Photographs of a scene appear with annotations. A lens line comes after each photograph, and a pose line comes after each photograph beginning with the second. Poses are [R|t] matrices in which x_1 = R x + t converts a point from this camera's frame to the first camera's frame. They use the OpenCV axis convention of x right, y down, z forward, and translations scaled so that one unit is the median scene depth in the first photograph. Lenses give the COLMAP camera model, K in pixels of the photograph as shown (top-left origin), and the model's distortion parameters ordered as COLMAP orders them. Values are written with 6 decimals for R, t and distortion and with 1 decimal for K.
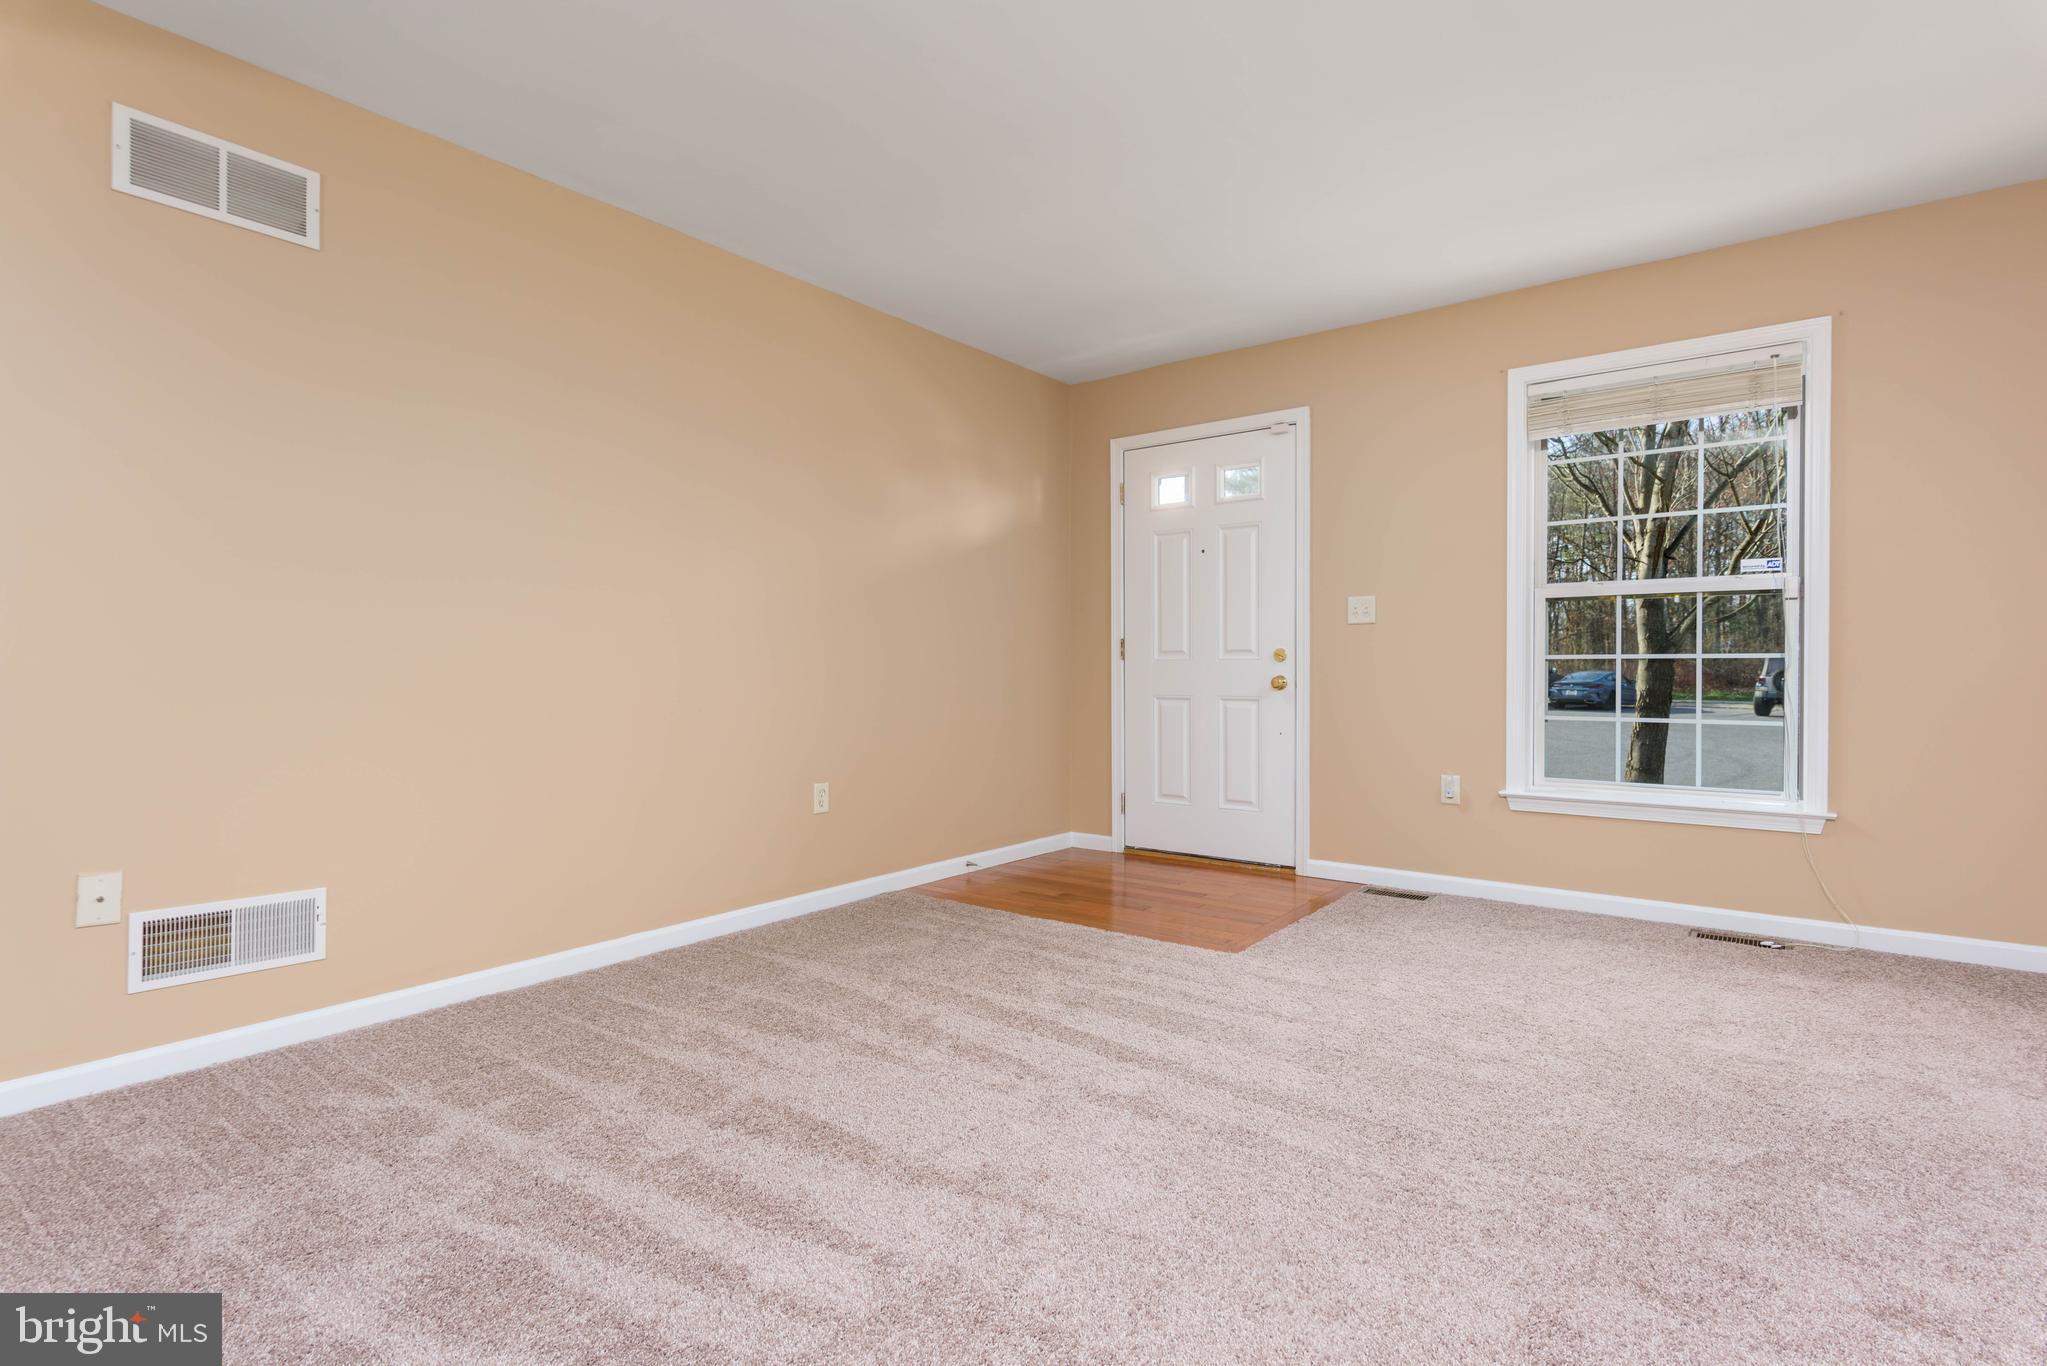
lens RADIAL K [[1006.1, 0, 1016.2], [0, 1006.1, 674.5], [0, 0, 1]] dist [0.003113, -0.000445]
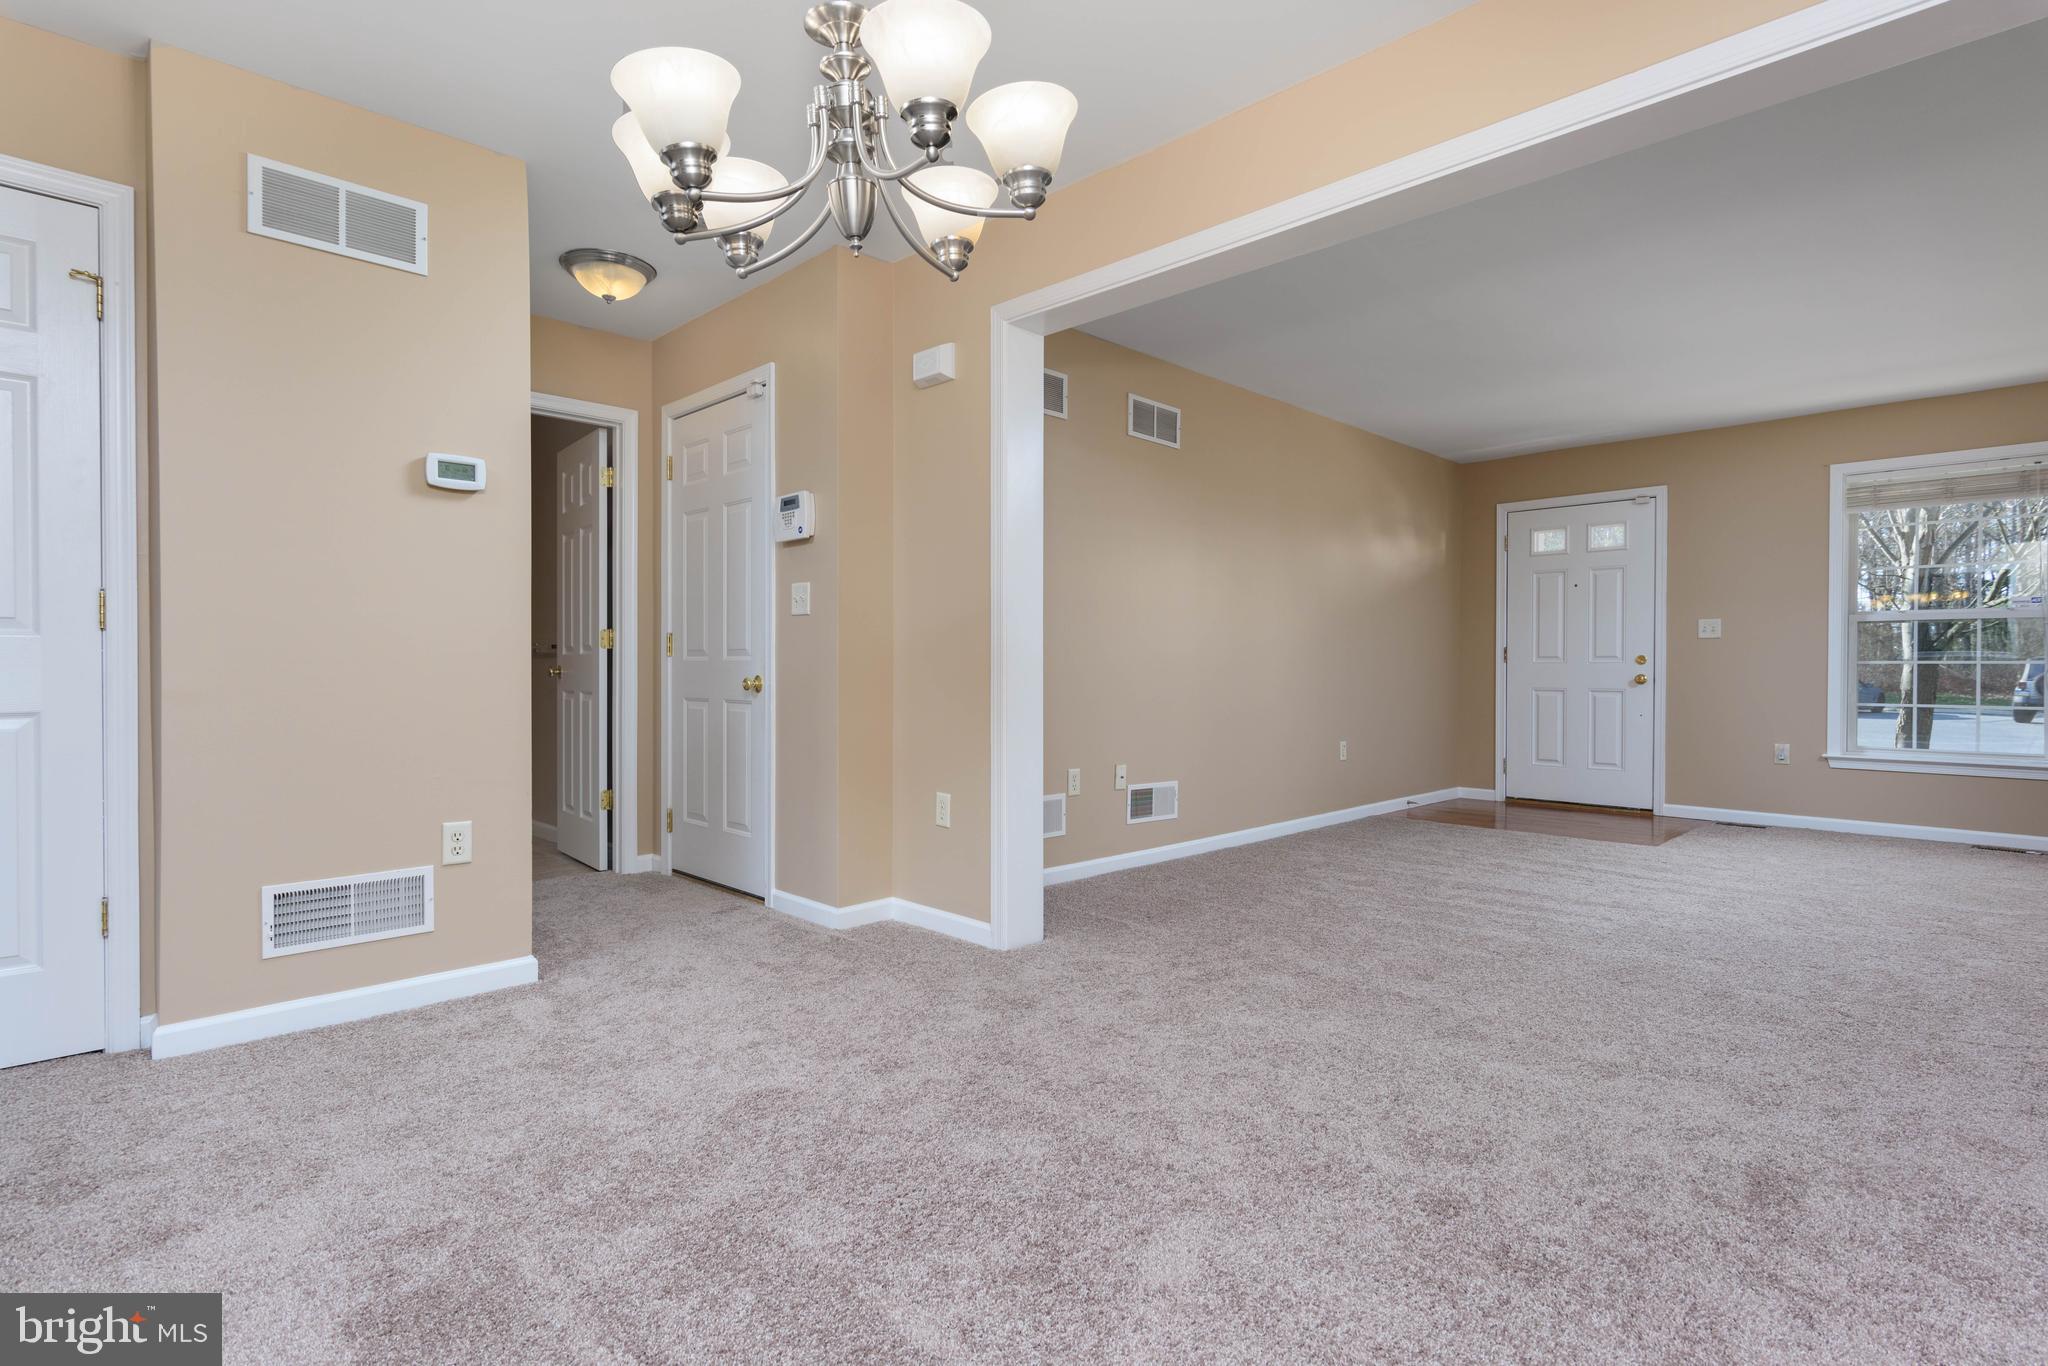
lens RADIAL K [[1006.6, 0, 1028.5], [0, 1006.6, 673.8], [0, 0, 1]] dist [0.003113, -0.000445]
pose [[0.990155, 0.005928, -0.139850, -0.398817], [-0.005954, 0.999982, 0.000231, 0.005276], [0.139849, 0.000603, 0.990173, -0.532786]]
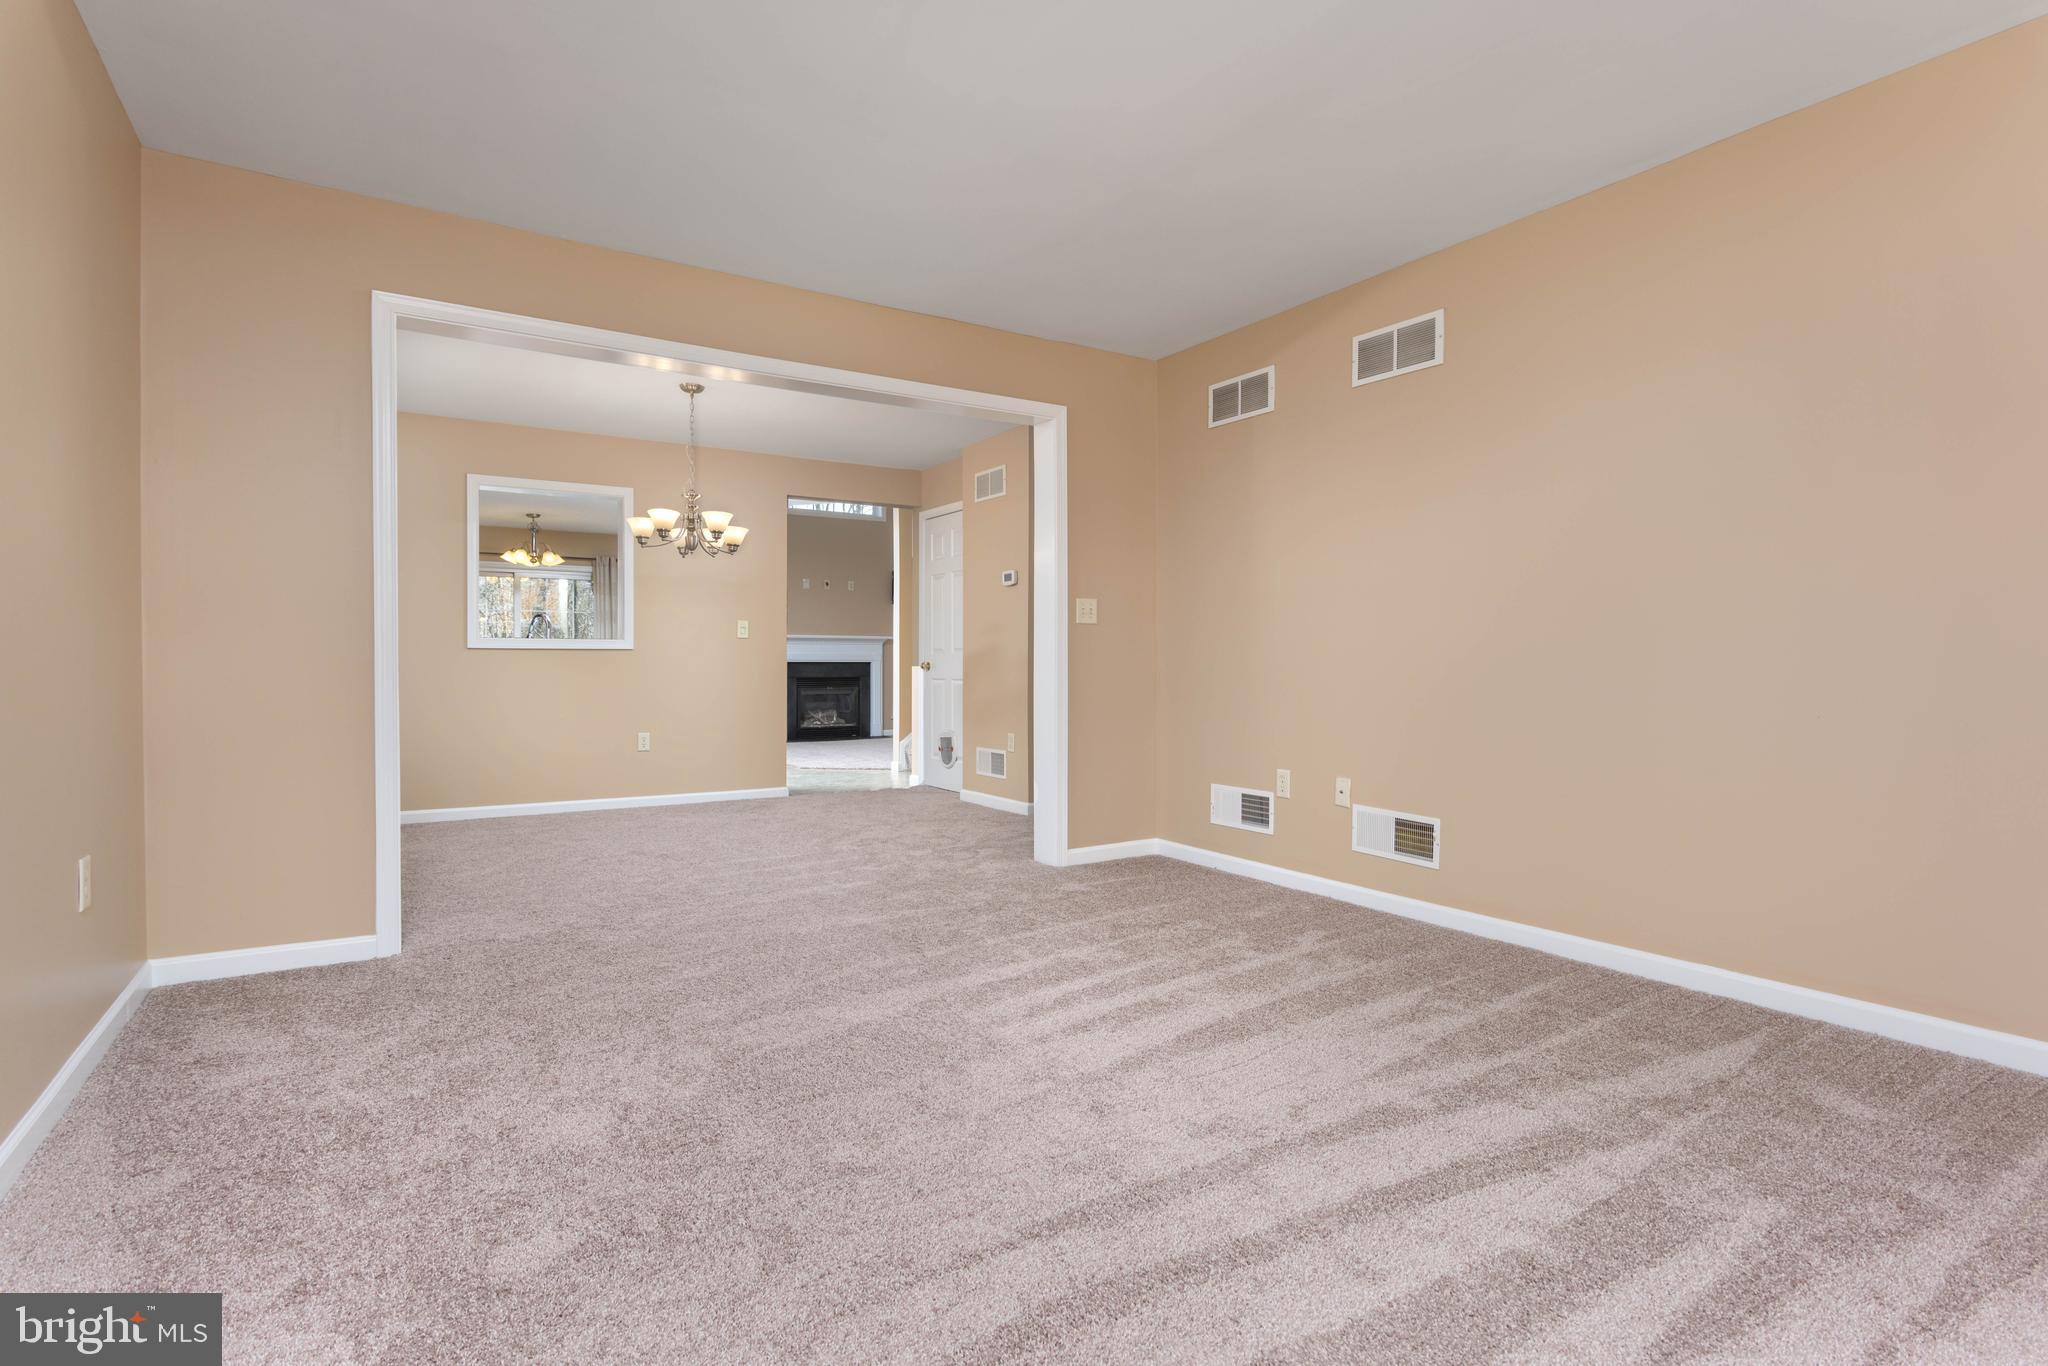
lens RADIAL K [[1006.6, 0, 1003.4], [0, 1006.6, 697.1], [0, 0, 1]] dist [0.003113, -0.000445]
pose [[-0.362356, 0.040256, -0.931170, 0.477651], [0.000097, 0.999068, 0.043154, -0.011475], [0.932040, 0.015546, -0.362022, 0.533686]]
